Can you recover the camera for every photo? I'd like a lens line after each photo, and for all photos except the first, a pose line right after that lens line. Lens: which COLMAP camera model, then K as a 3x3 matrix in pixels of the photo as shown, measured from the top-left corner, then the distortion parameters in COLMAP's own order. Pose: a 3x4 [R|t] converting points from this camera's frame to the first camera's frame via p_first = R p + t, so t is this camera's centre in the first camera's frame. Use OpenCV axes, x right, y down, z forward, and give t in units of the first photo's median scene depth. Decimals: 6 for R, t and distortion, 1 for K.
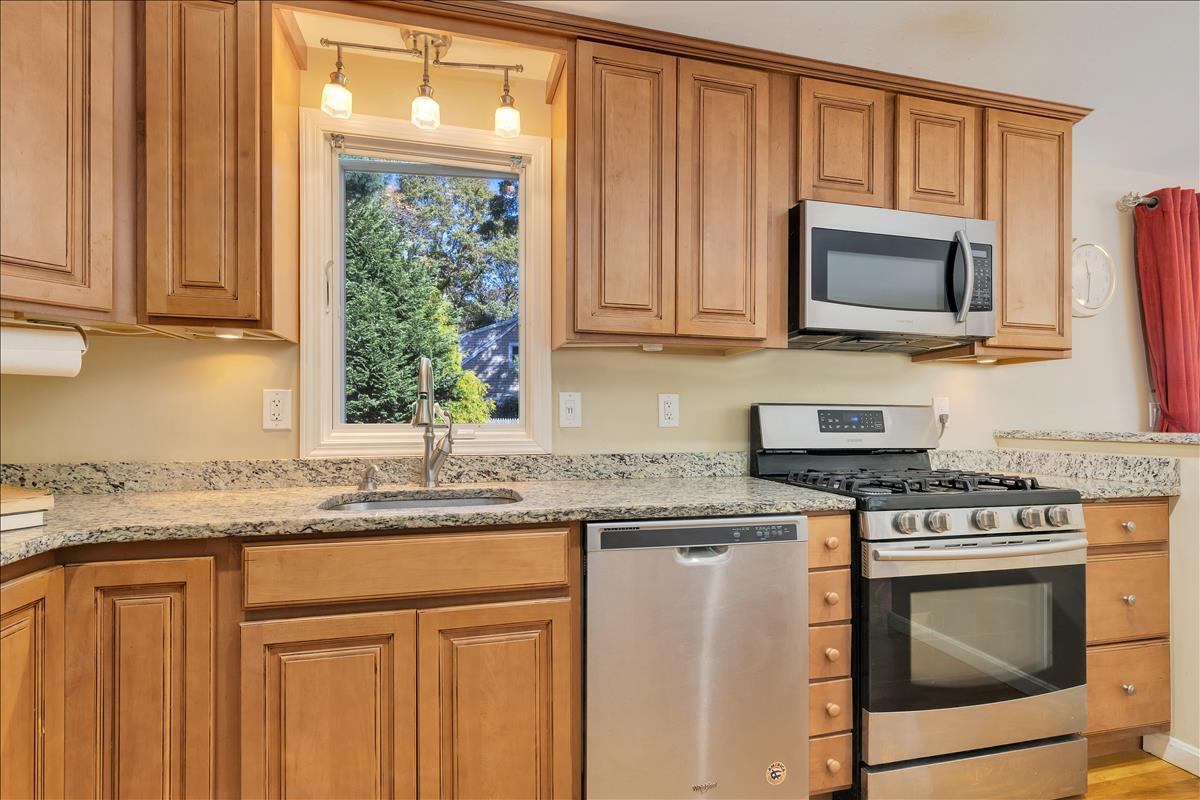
lens RADIAL K [[559.0, 0, 520.0], [0, 559.0, 417.8], [0, 0, 1]] dist [-0.003193, -0.001126]
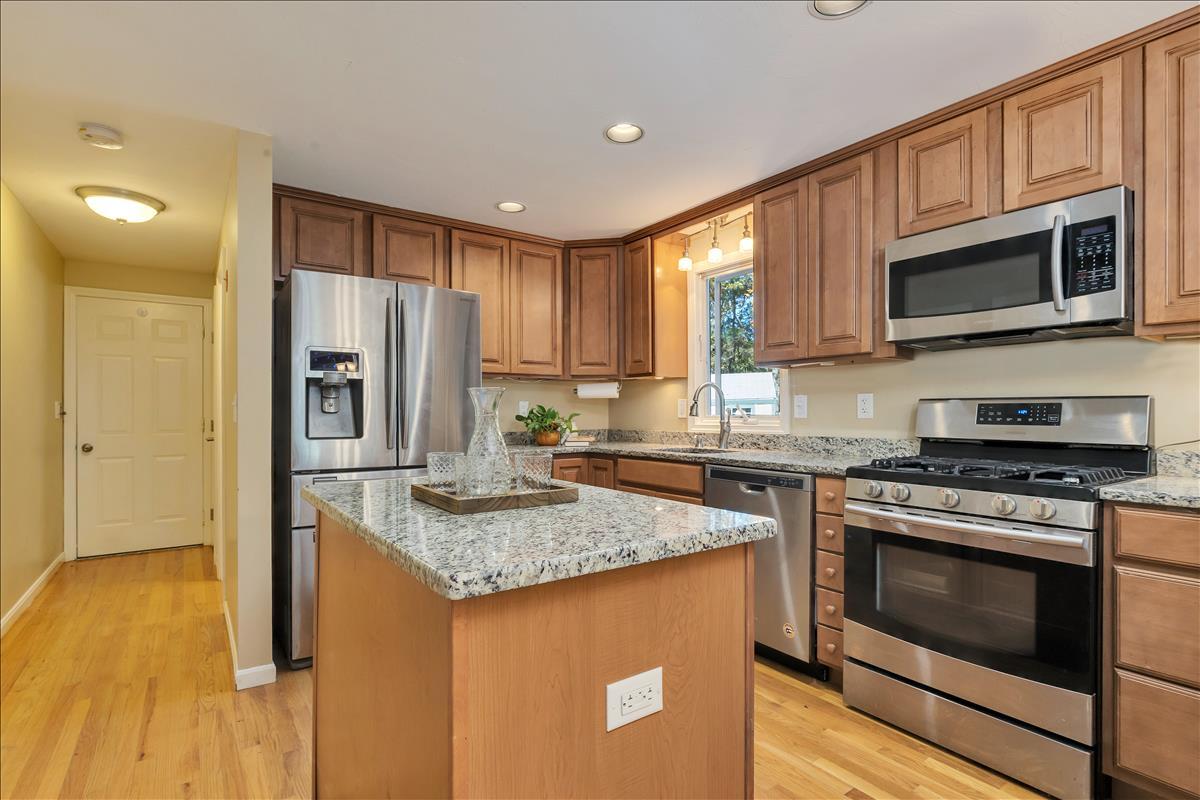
lens RADIAL K [[632.4, 0, 636.7], [0, 632.4, 401.9], [0, 0, 1]] dist [-0.011083, -0.001751]
pose [[0.378500, -0.017330, -0.925439, 1.663819], [0.007755, 0.999849, -0.015552, -0.003659], [0.925569, -0.001290, 0.378578, -0.087168]]
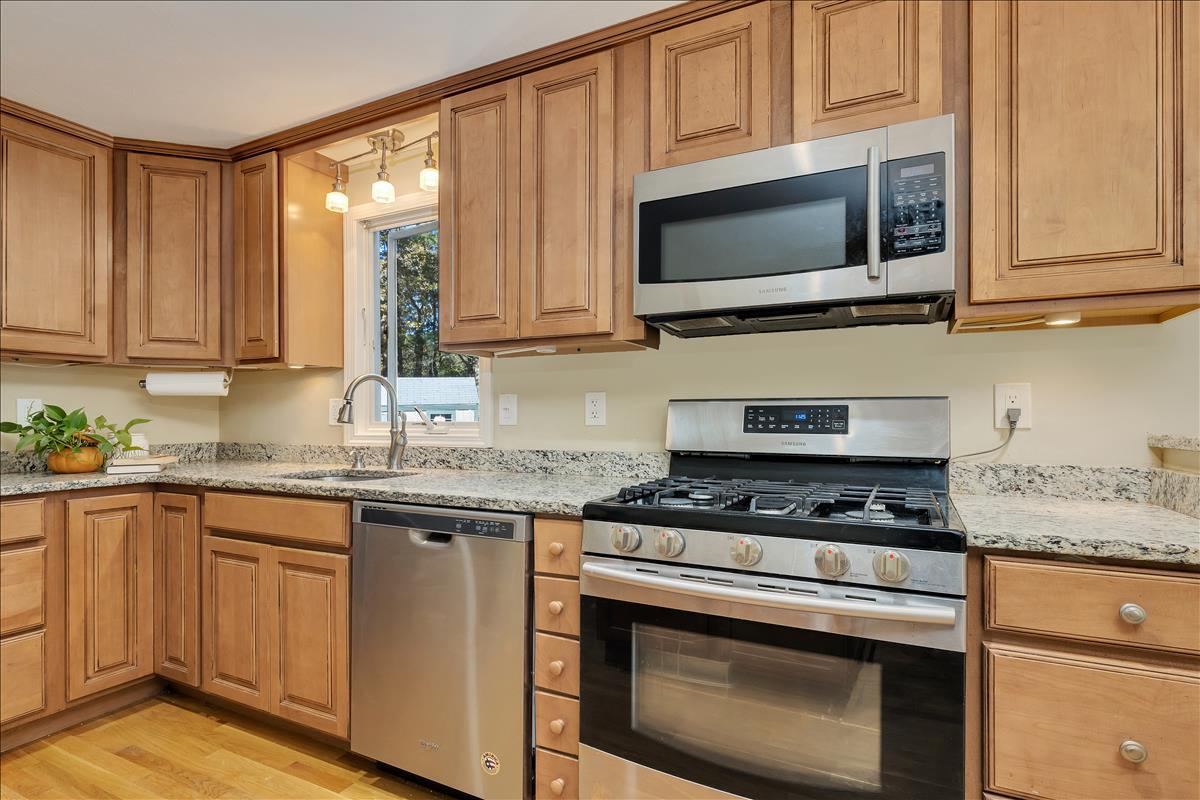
lens RADIAL K [[559.0, 0, 649.0], [0, 559.0, 414.3], [0, 0, 1]] dist [-0.003193, -0.001126]
pose [[0.795062, -0.005984, -0.606499, 1.095148], [0.005373, 0.999982, -0.002822, -0.000070], [0.606505, -0.001015, 0.795079, 0.300230]]
